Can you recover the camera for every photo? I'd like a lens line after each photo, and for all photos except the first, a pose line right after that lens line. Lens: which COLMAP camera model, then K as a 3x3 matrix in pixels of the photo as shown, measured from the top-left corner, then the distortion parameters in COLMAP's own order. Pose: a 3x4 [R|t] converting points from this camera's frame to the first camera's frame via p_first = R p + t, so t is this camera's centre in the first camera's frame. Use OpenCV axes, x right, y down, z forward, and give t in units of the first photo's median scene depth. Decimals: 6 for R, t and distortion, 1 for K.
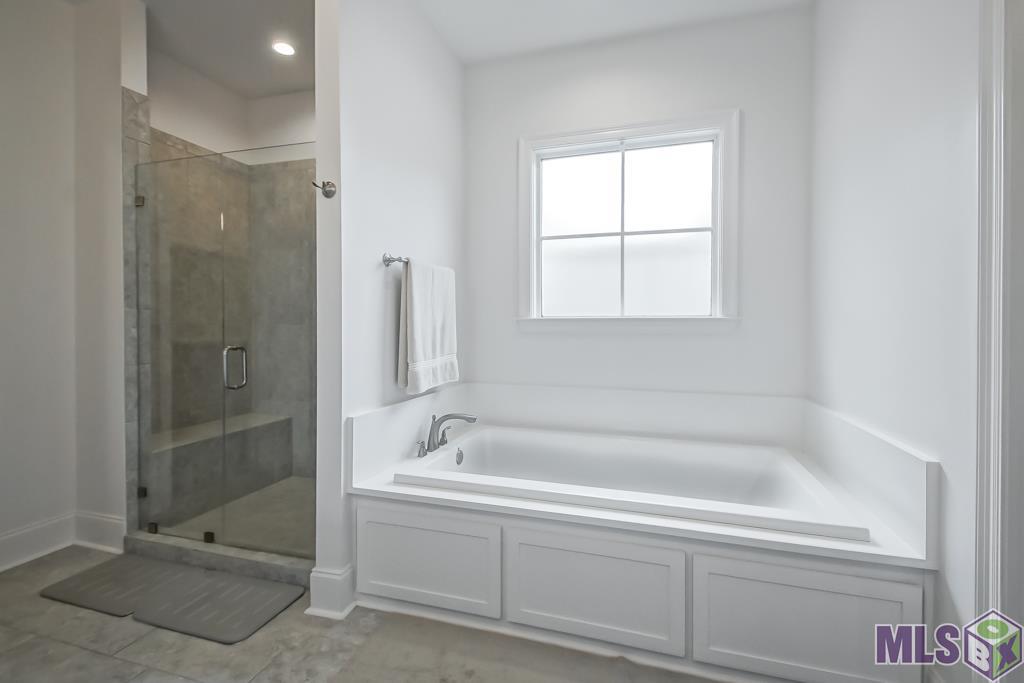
lens RADIAL K [[462.8, 0, 511.9], [0, 462.8, 328.0], [0, 0, 1]] dist [0.016667, -0.000541]
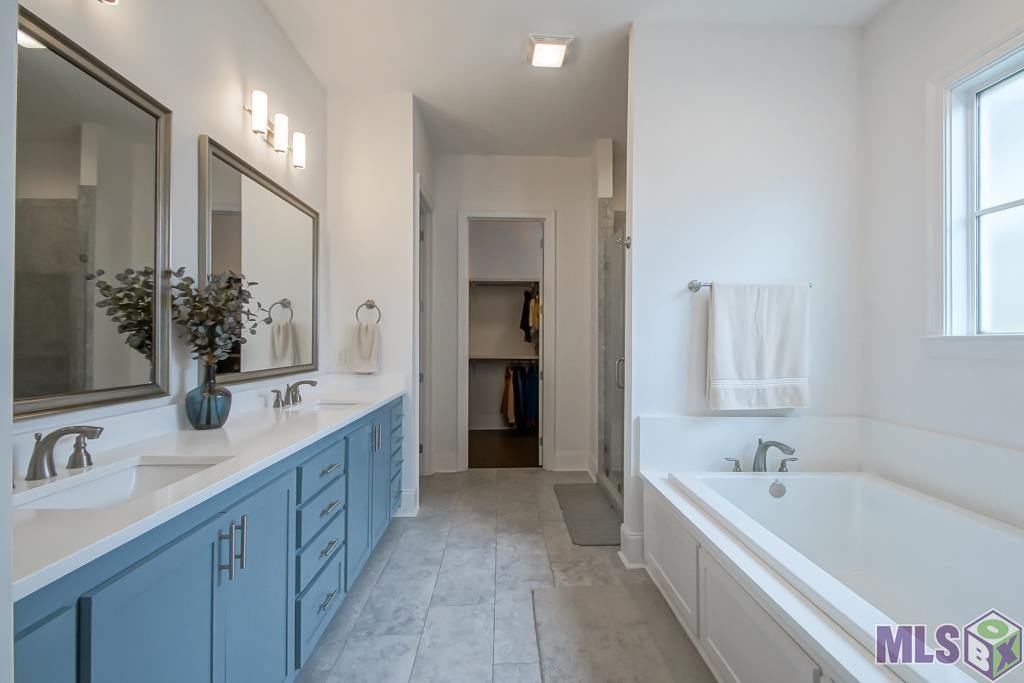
lens RADIAL K [[462.8, 0, 516.5], [0, 462.8, 336.9], [0, 0, 1]] dist [0.016667, -0.000541]
pose [[0.313680, -0.008987, -0.949486, 0.626431], [-0.009448, 0.999876, -0.012586, -0.006085], [0.949482, 0.012919, 0.313557, 0.228000]]
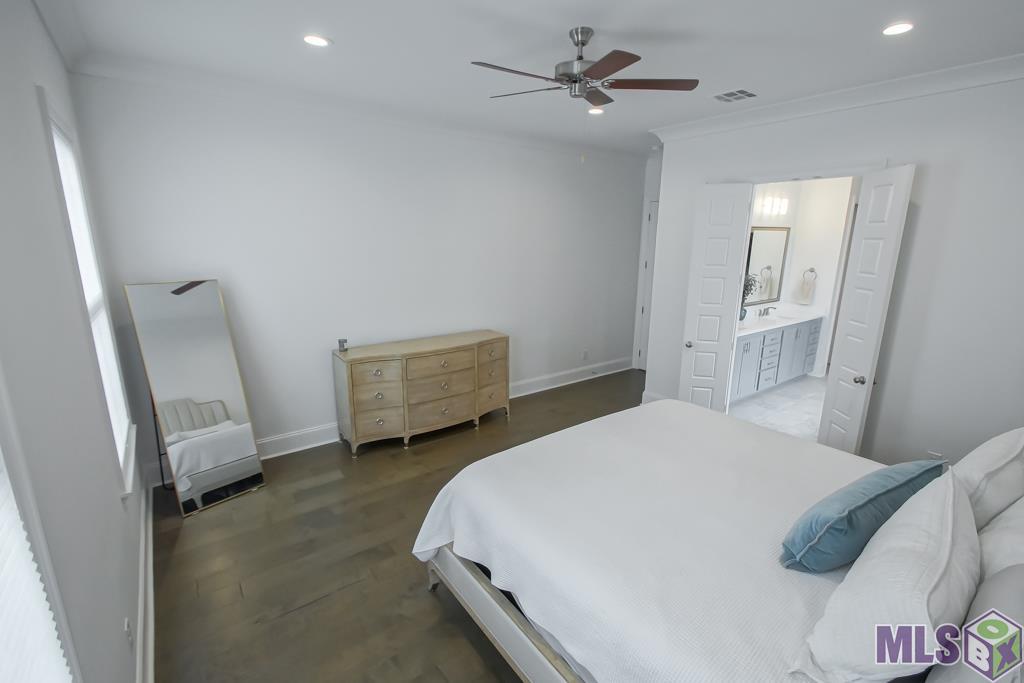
lens RADIAL K [[462.8, 0, 507.6], [0, 462.8, 344.7], [0, 0, 1]] dist [0.016667, -0.000541]
pose [[-0.598757, 0.176773, -0.781180, 2.407913], [-0.018793, 0.971970, 0.234351, -0.284938], [0.800710, 0.155000, -0.578652, 0.456555]]
